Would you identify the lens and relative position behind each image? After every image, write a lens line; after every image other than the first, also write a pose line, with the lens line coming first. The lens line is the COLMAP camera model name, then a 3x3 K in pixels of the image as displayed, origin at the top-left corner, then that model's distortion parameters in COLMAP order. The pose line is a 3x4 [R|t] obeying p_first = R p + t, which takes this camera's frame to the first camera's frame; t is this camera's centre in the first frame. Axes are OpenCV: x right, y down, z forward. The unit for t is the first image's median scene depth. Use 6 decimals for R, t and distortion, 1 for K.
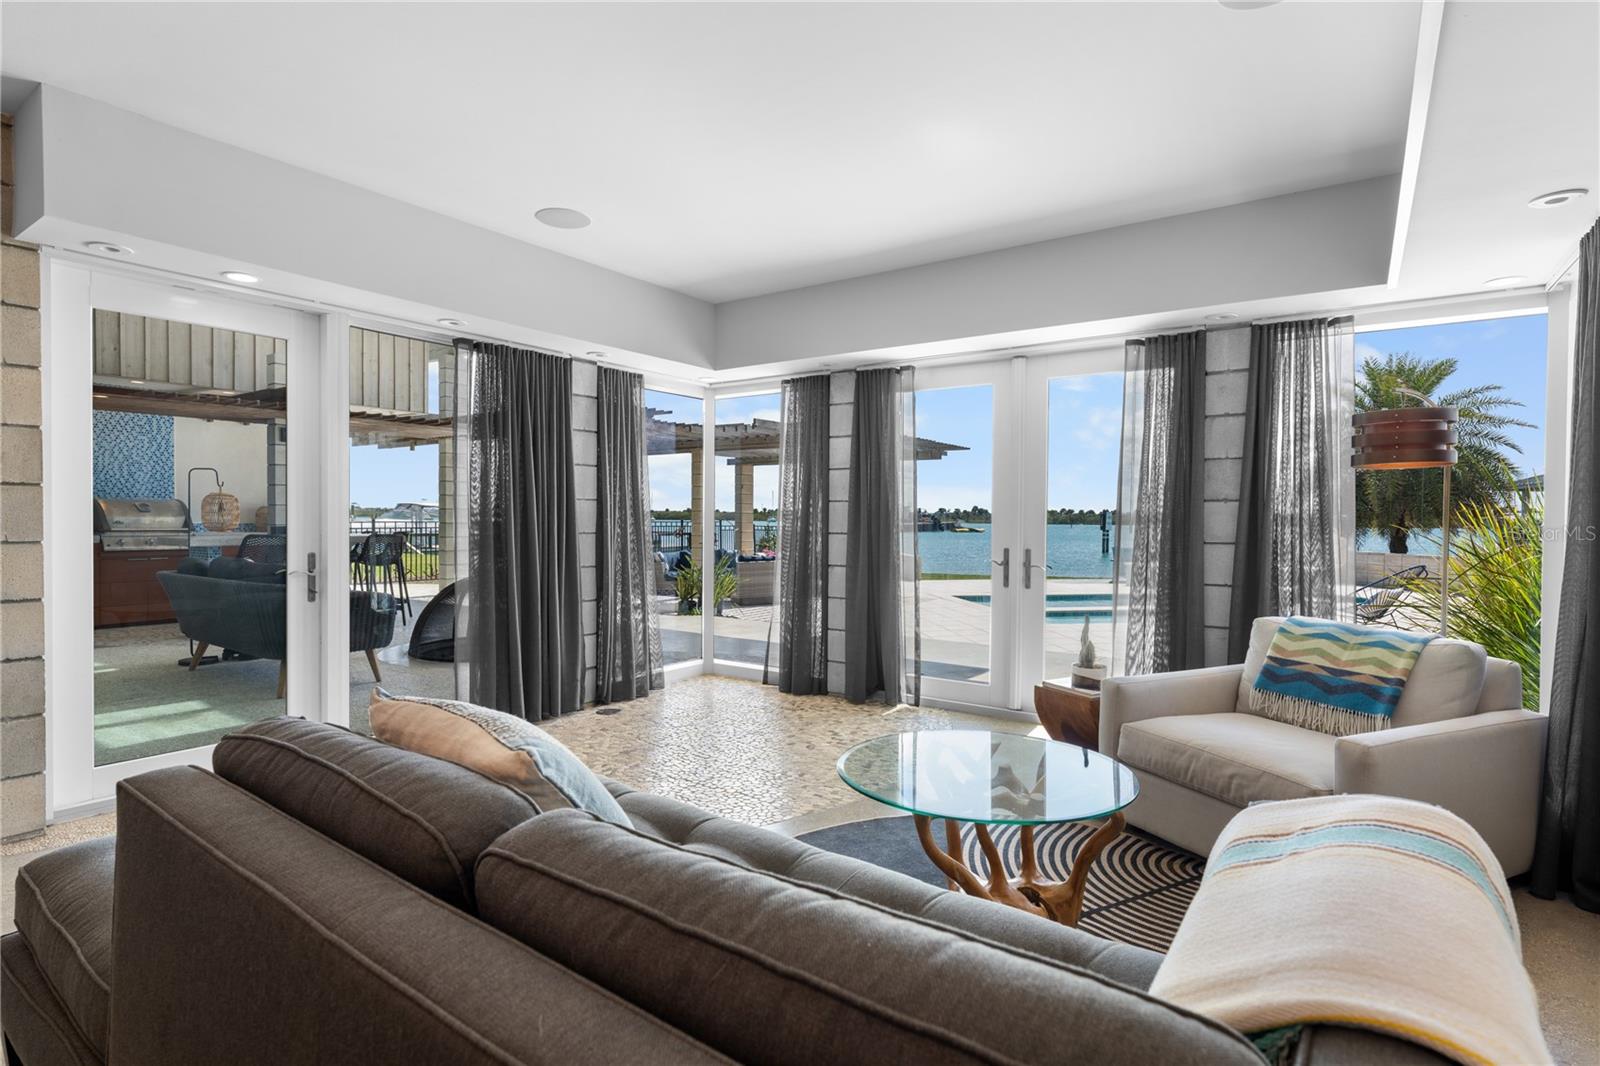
lens RADIAL K [[786.5, 0, 802.1], [0, 786.5, 530.6], [0, 0, 1]] dist [-0.000163, -0.000141]
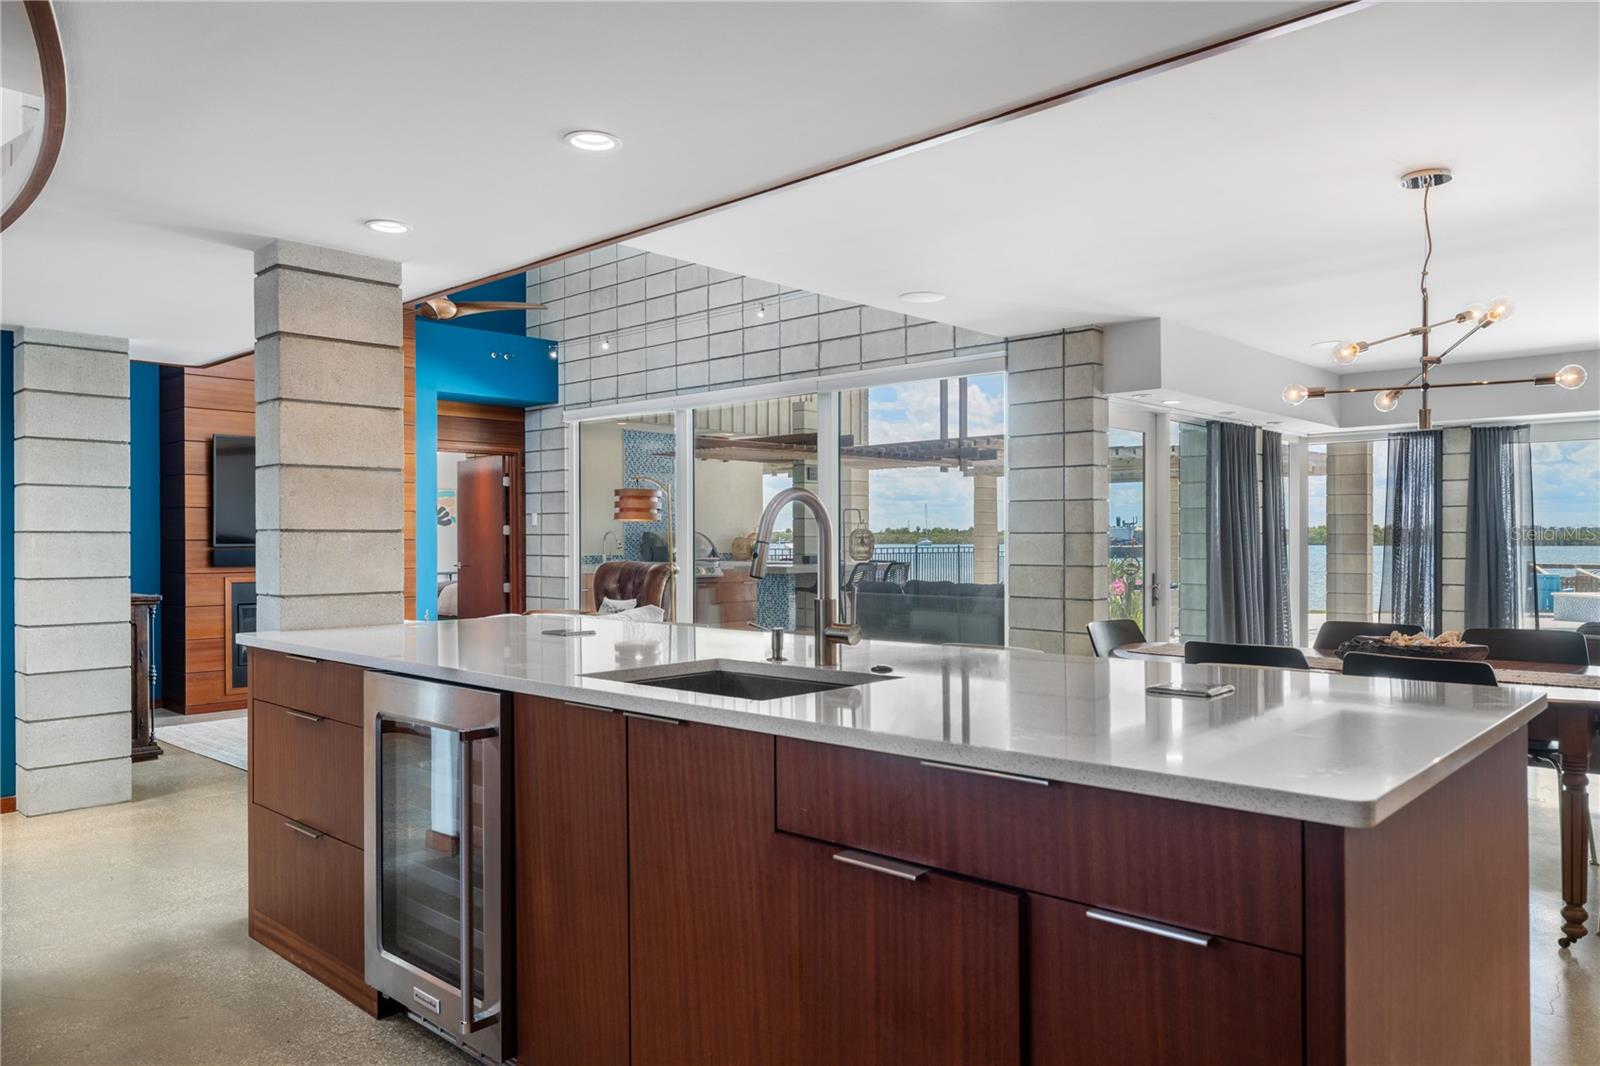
lens RADIAL K [[1068.6, 0, 794.6], [0, 1068.6, 535.2], [0, 0, 1]] dist [-0.005806, -0.000357]
pose [[0.991145, -0.011451, -0.132290, -0.762038], [0.008735, 0.999739, -0.021088, -0.003960], [0.132497, 0.019746, 0.990987, -0.810015]]
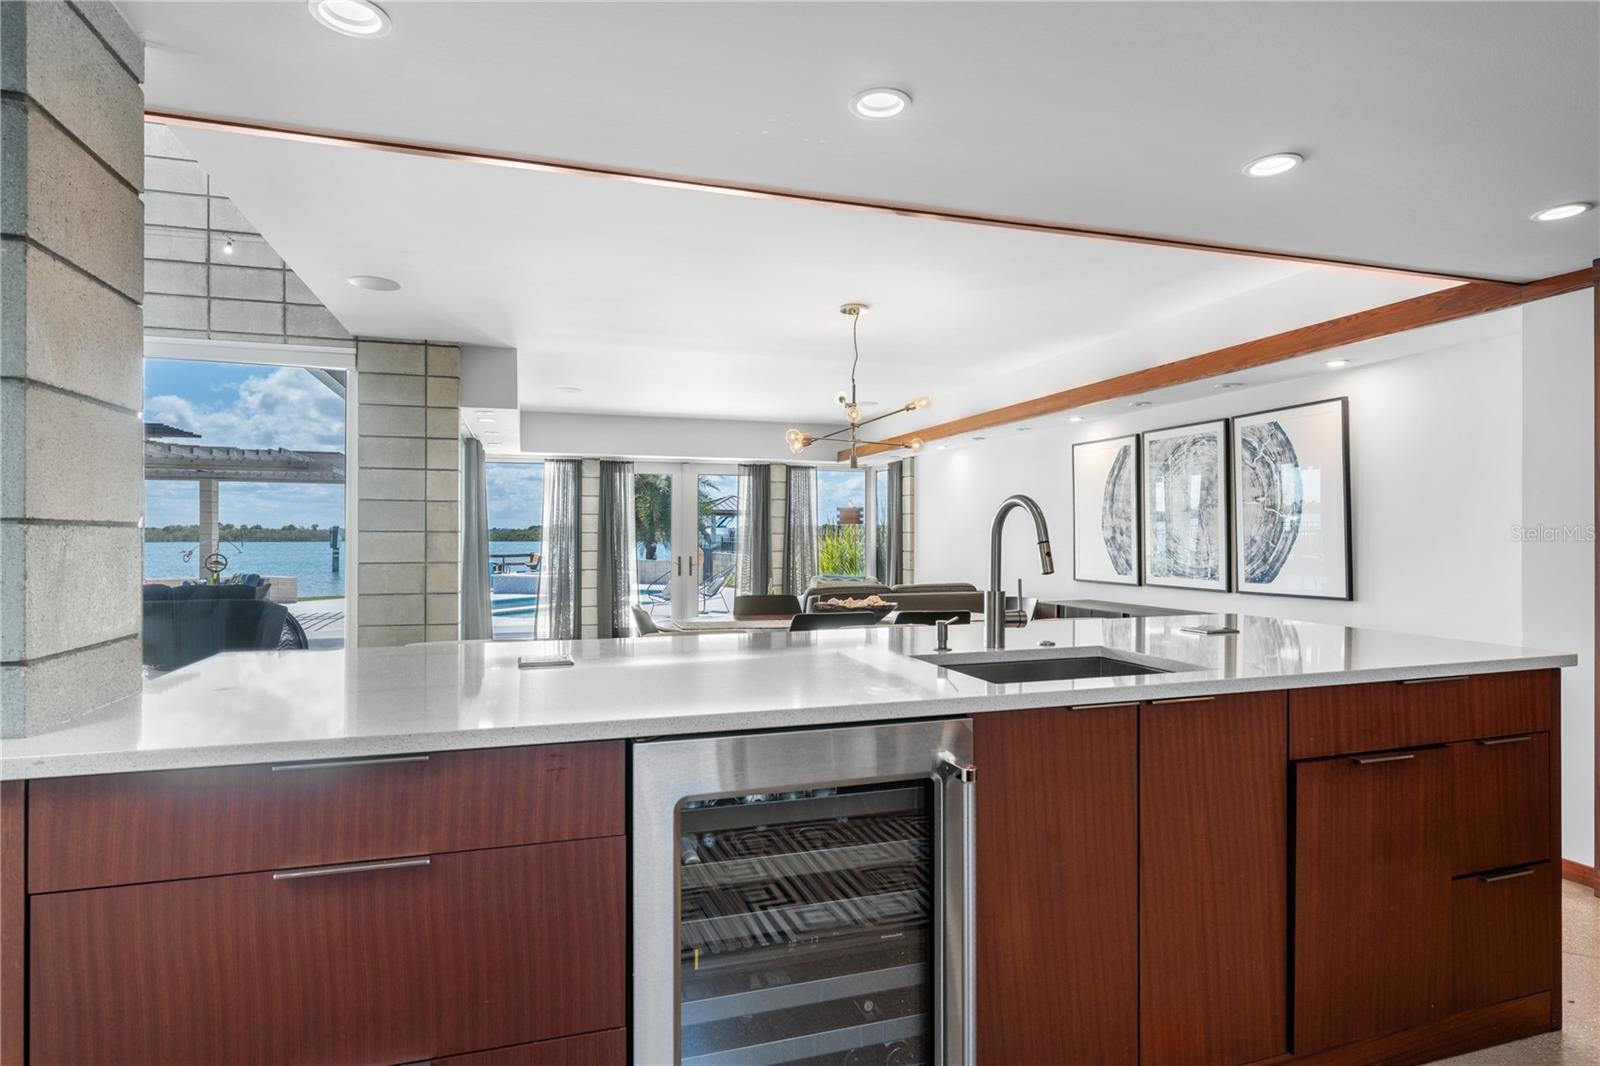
lens RADIAL K [[860.1, 0, 806.3], [0, 860.1, 529.8], [0, 0, 1]] dist [-0.000032, -0.000676]
pose [[0.597184, -0.000723, 0.802104, -1.211912], [0.016638, 0.999796, -0.011486, -0.013384], [-0.801932, 0.020204, 0.597074, -0.534387]]
